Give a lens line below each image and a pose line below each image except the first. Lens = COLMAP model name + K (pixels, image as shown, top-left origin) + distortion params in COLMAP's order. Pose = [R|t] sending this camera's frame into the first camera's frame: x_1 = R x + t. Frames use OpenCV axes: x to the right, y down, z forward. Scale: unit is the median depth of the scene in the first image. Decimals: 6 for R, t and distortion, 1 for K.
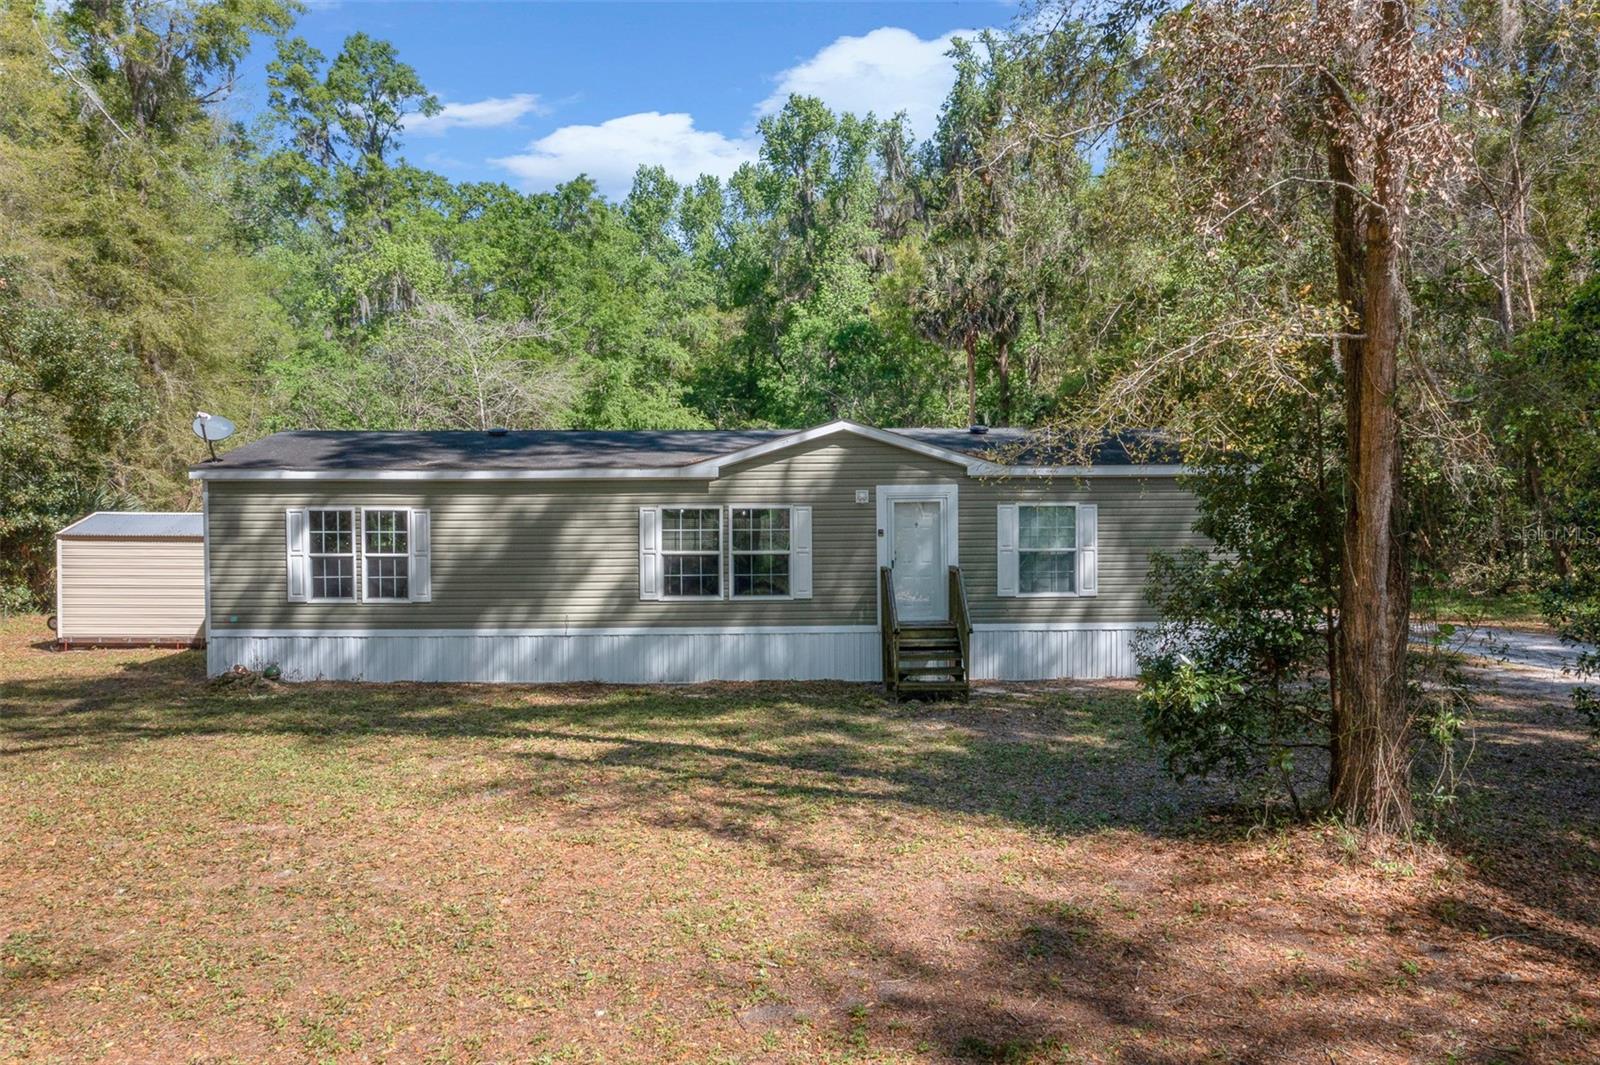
lens RADIAL K [[1263.0, 0, 800.0], [0, 1263.0, 532.5], [0, 0, 1]] dist [-0.003585, 0.001105]
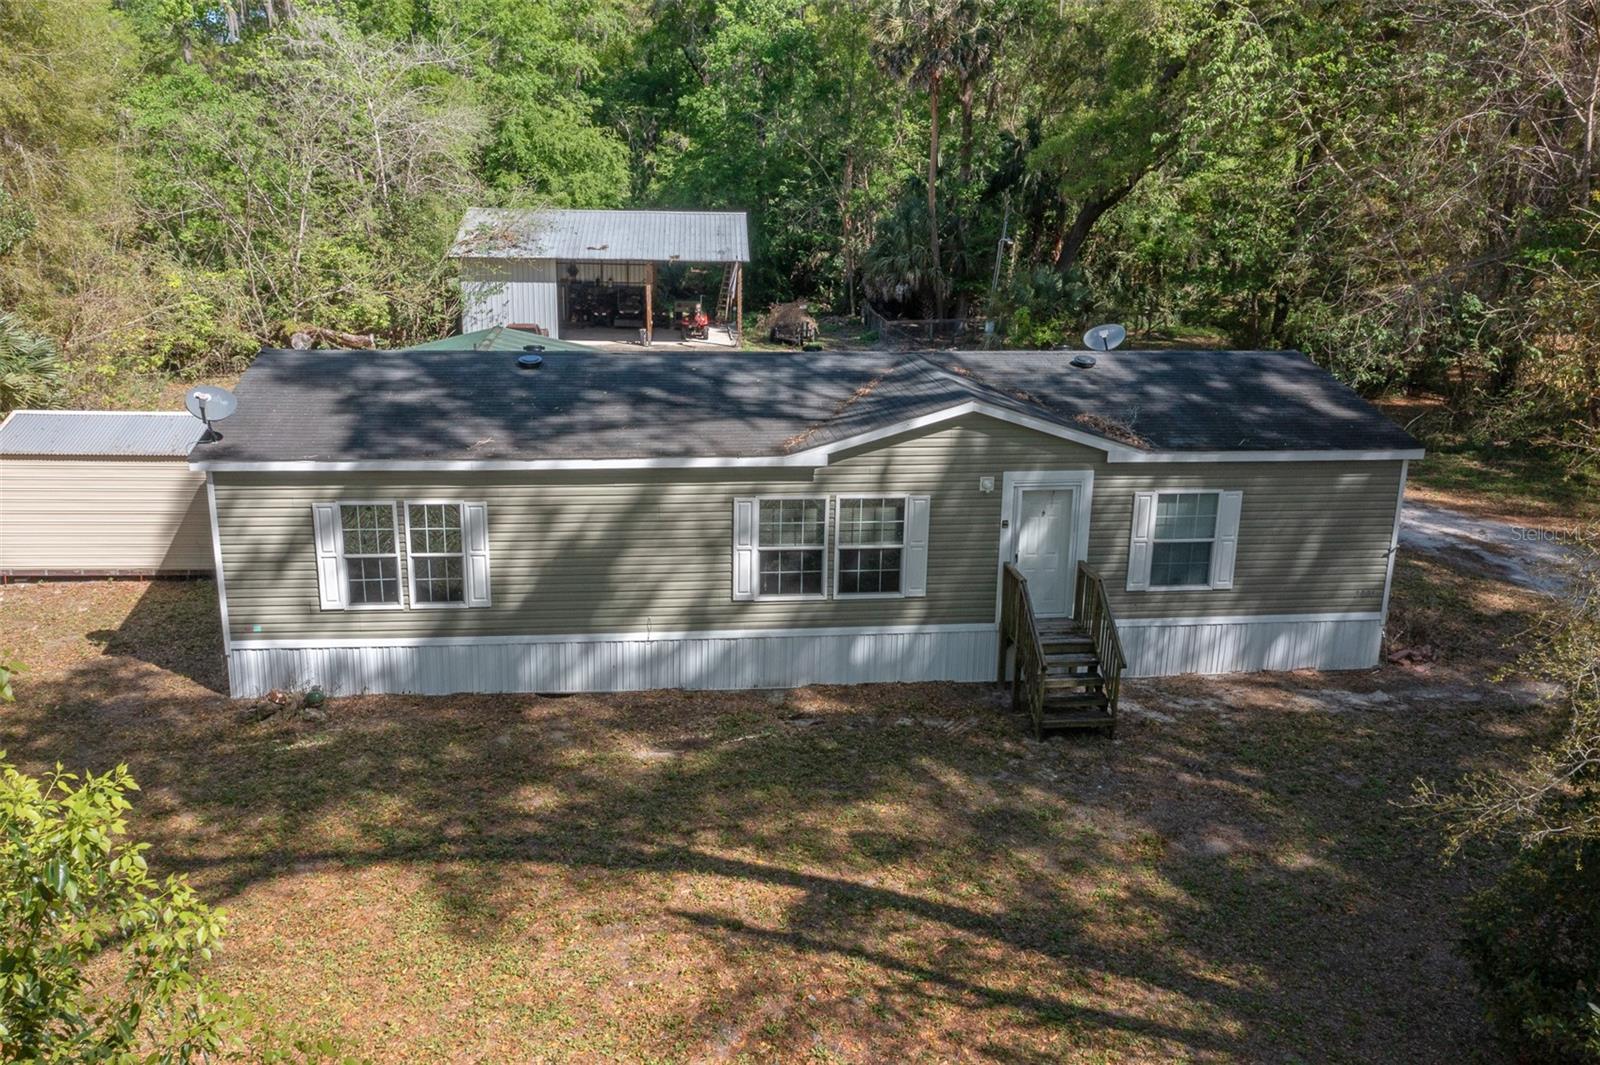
lens RADIAL K [[1325.3, 0, 827.2], [0, 1325.3, 586.2], [0, 0, 1]] dist [-0.010729, -0.004077]
pose [[0.995183, -0.002124, 0.098011, -0.149193], [-0.022908, 0.967048, 0.253562, -0.187625], [-0.095320, -0.254586, 0.962341, 0.110266]]
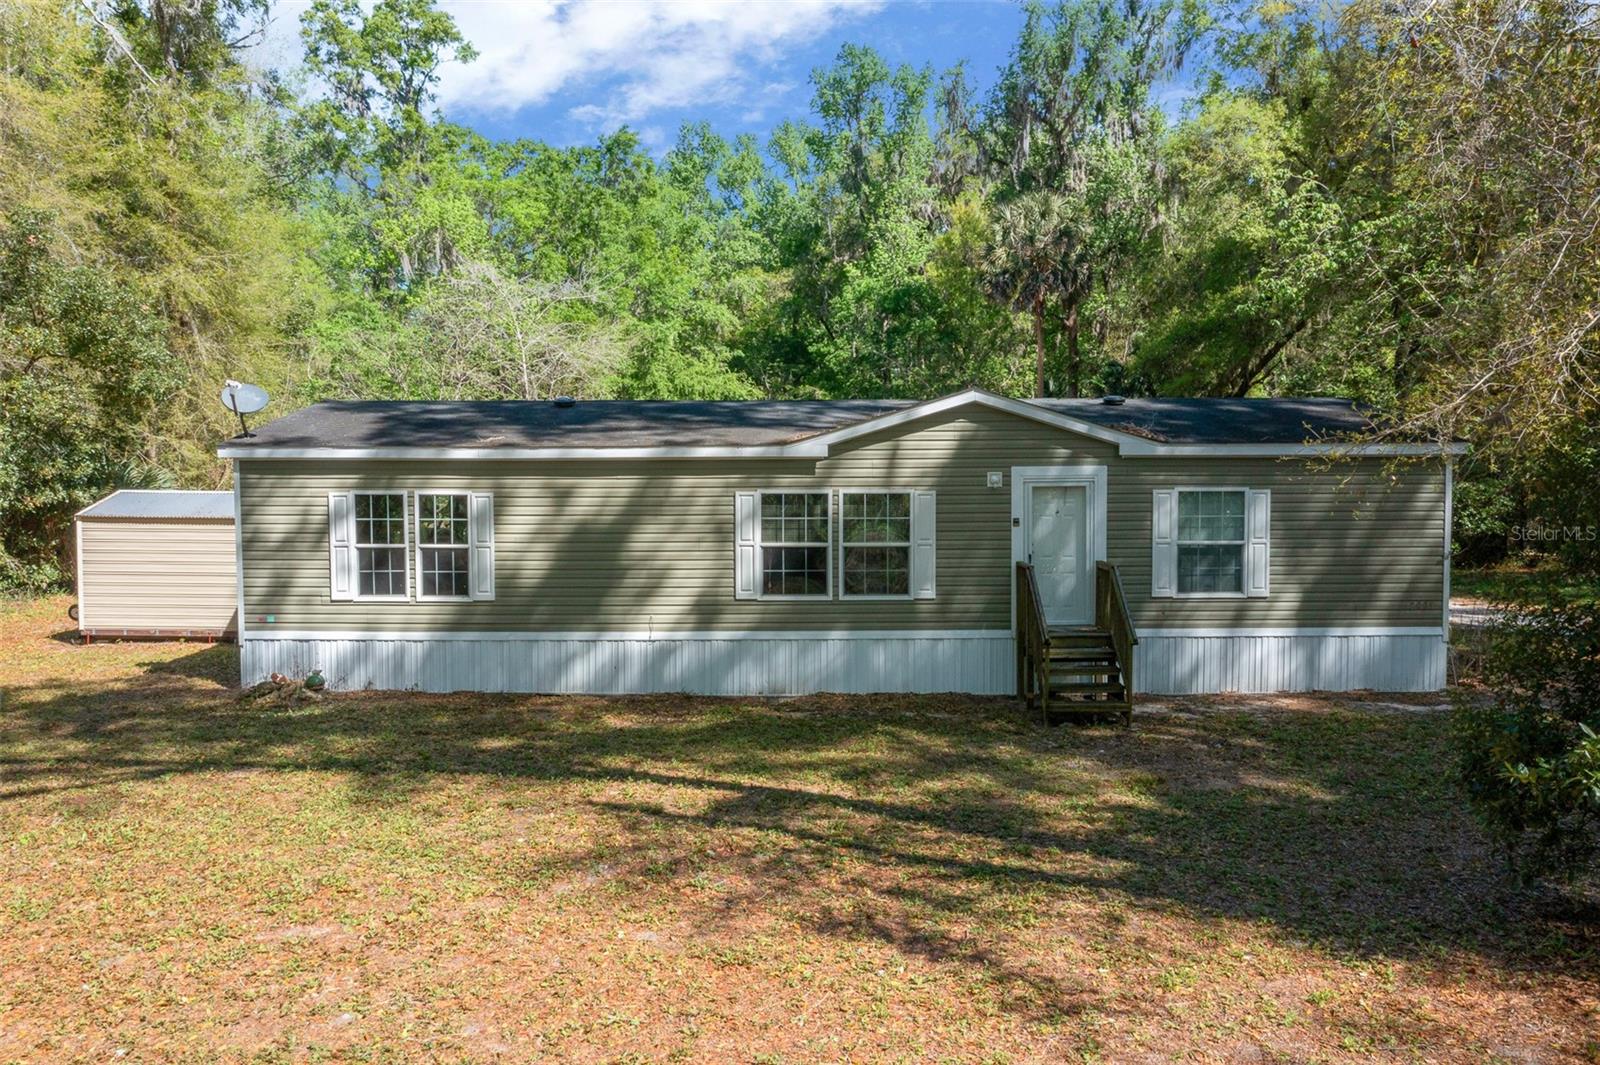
lens RADIAL K [[1297.6, 0, 800.0], [0, 1297.6, 532.5], [0, 0, 1]] dist [-0.022647, 0.014426]
pose [[0.999462, 0.004586, -0.032469, -0.053286], [-0.003803, 0.999701, 0.024139, -0.013108], [0.032570, -0.024002, 0.999181, 0.118430]]
